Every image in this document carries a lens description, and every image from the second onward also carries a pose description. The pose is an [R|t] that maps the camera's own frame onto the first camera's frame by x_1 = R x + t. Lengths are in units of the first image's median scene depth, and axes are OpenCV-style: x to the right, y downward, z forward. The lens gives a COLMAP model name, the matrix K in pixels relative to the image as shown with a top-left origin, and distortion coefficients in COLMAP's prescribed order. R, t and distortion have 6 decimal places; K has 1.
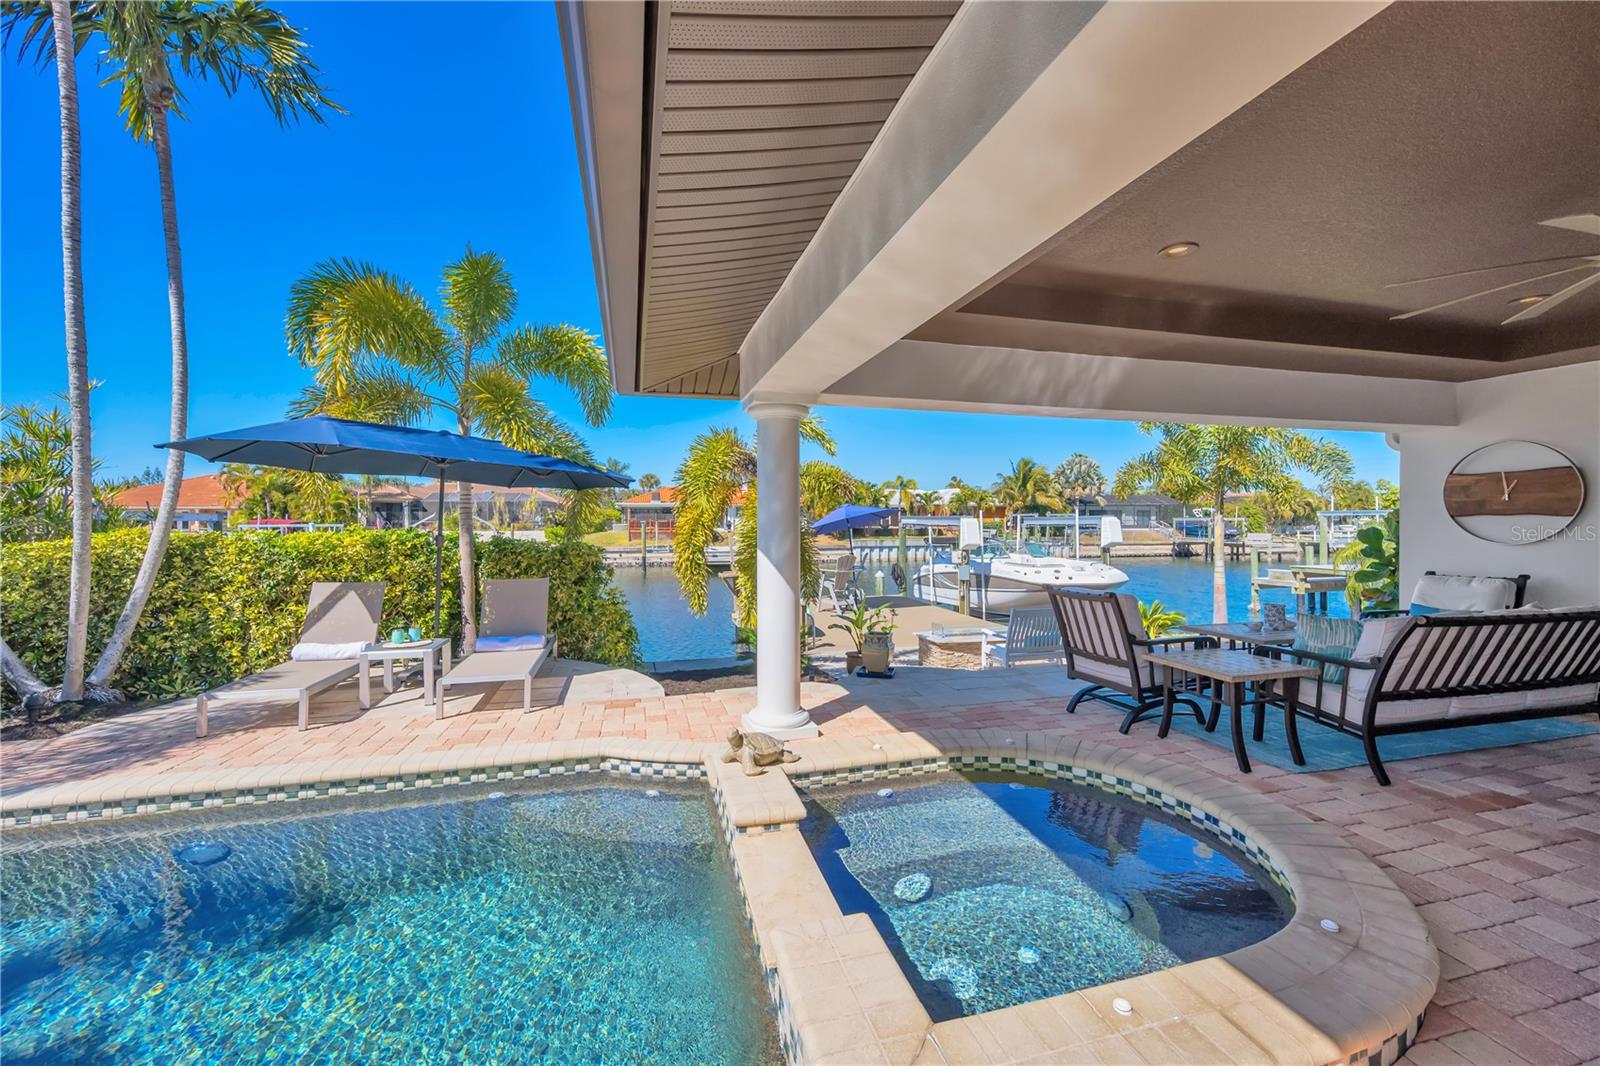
lens RADIAL K [[629.4, 0, 795.3], [0, 629.4, 526.1], [0, 0, 1]] dist [0.001066, -0.000042]
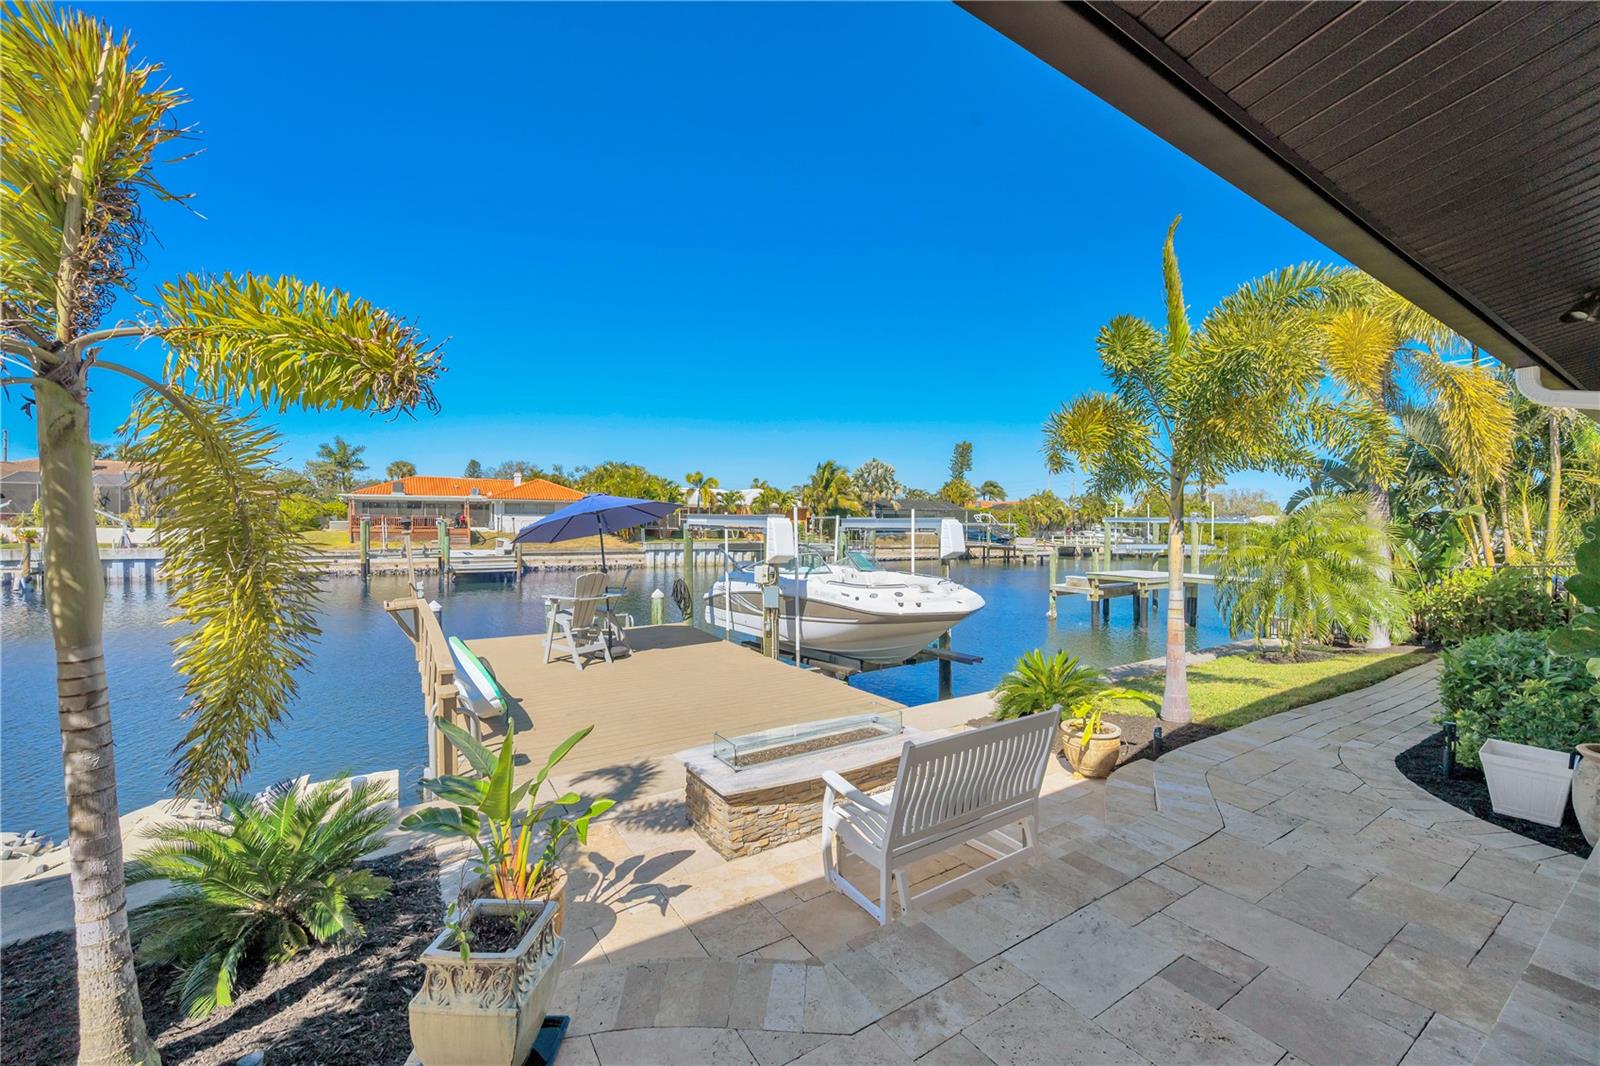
lens RADIAL K [[629.4, 0, 791.9], [0, 629.4, 539.3], [0, 0, 1]] dist [0.001066, -0.000042]
pose [[0.954083, 0.005999, 0.299481, 0.041571], [-0.011741, 0.999780, 0.017378, -0.000444], [-0.299311, -0.020096, 0.953944, 0.169434]]
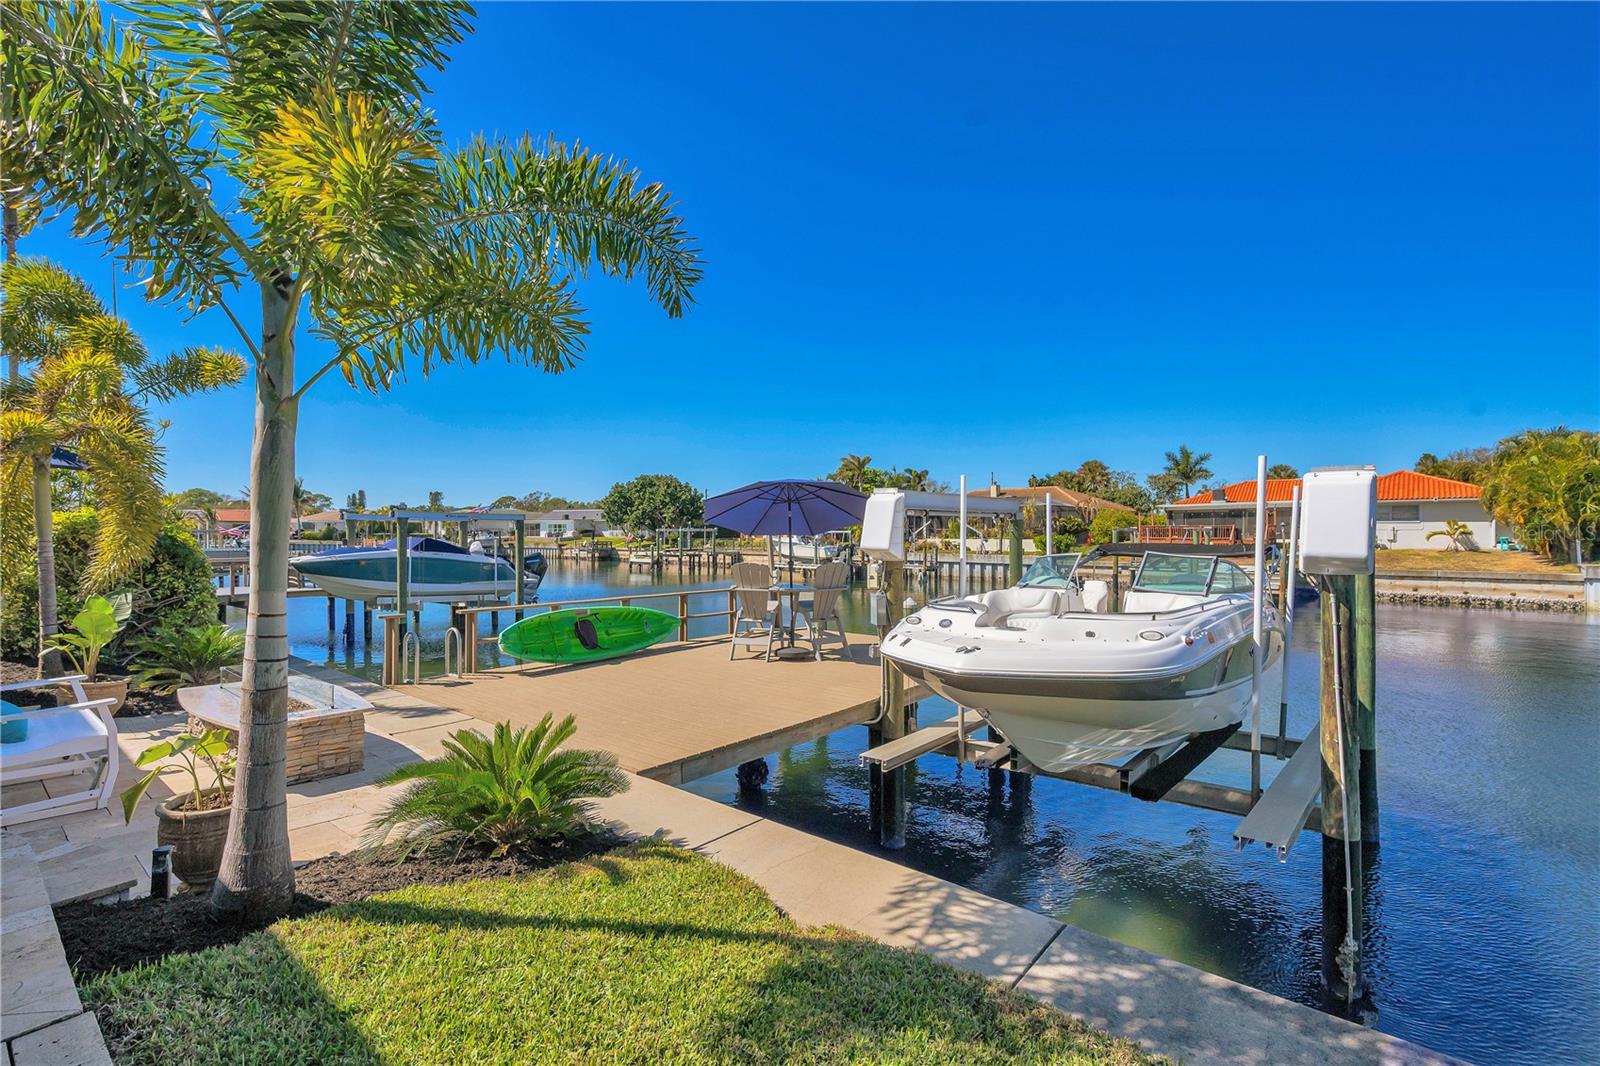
lens RADIAL K [[710.3, 0, 799.1], [0, 710.3, 529.9], [0, 0, 1]] dist [-0.001536, 0.000800]
pose [[0.594681, 0.001297, -0.803961, 0.329161], [-0.010470, 0.999926, -0.006132, 0.007129], [0.803894, 0.012064, 0.594651, 0.286359]]
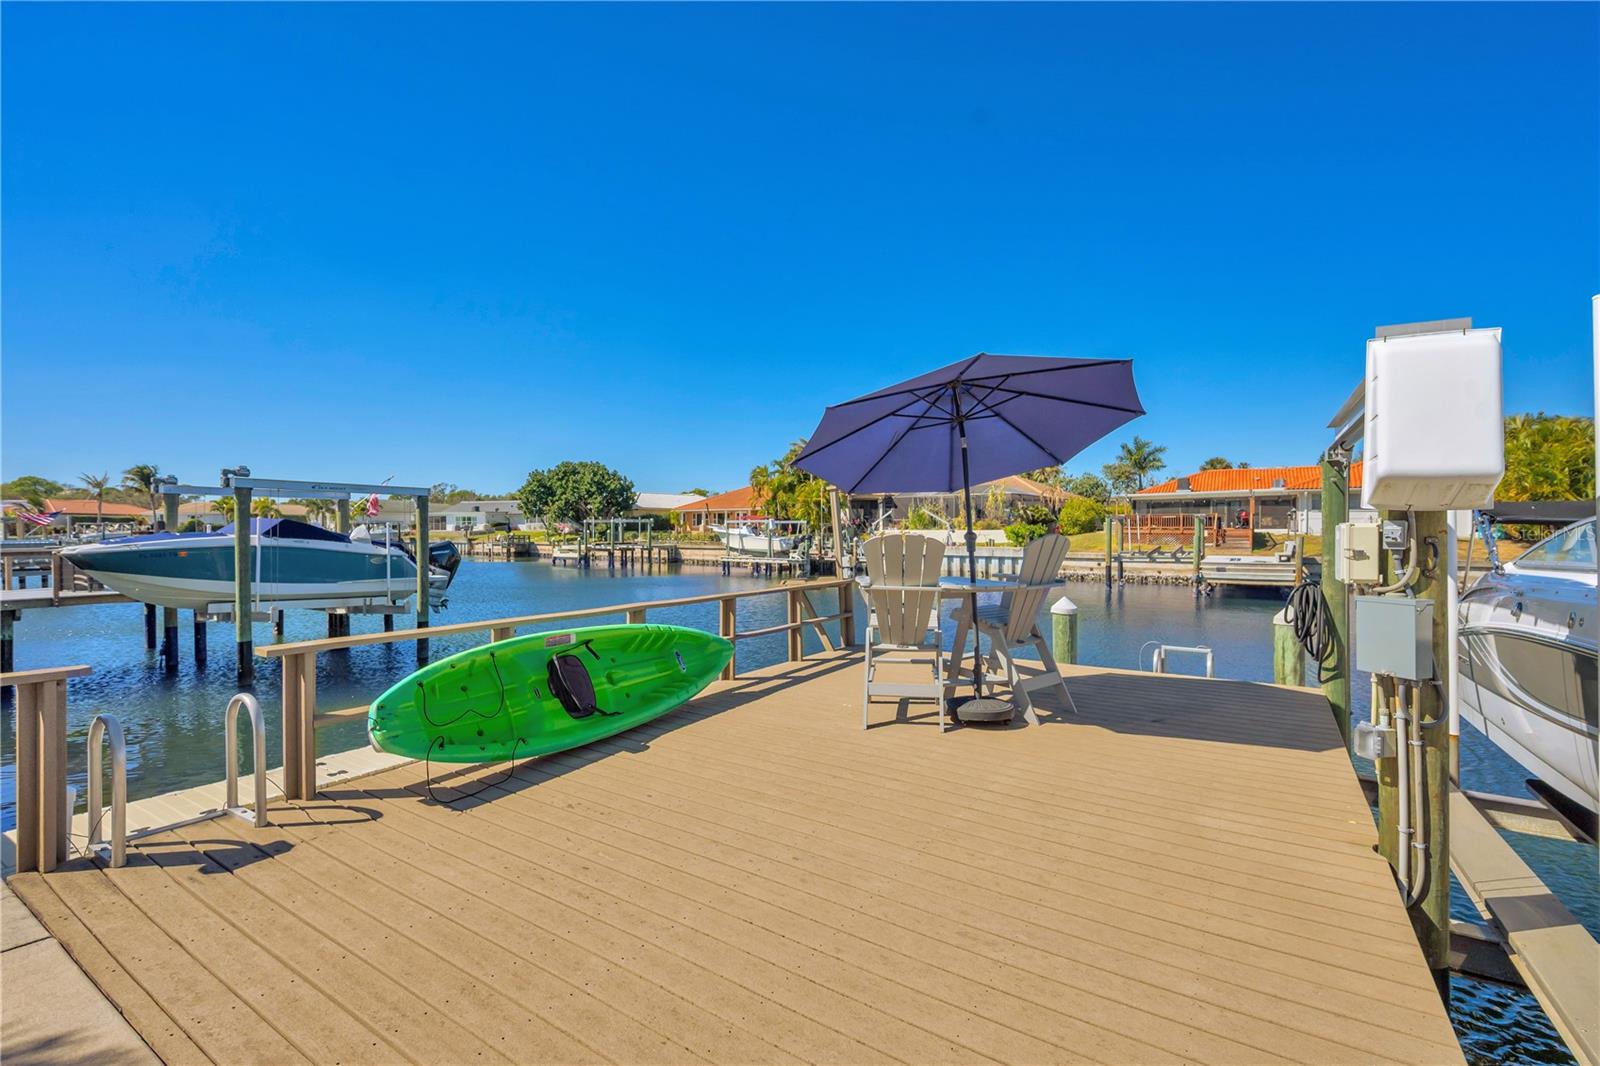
lens RADIAL K [[710.3, 0, 801.1], [0, 710.3, 539.4], [0, 0, 1]] dist [-0.001536, 0.000800]
pose [[0.682786, 0.014935, -0.730466, 0.144675], [-0.009343, 0.999888, 0.011710, 0.020668], [0.730559, -0.001171, 0.682849, 0.336156]]
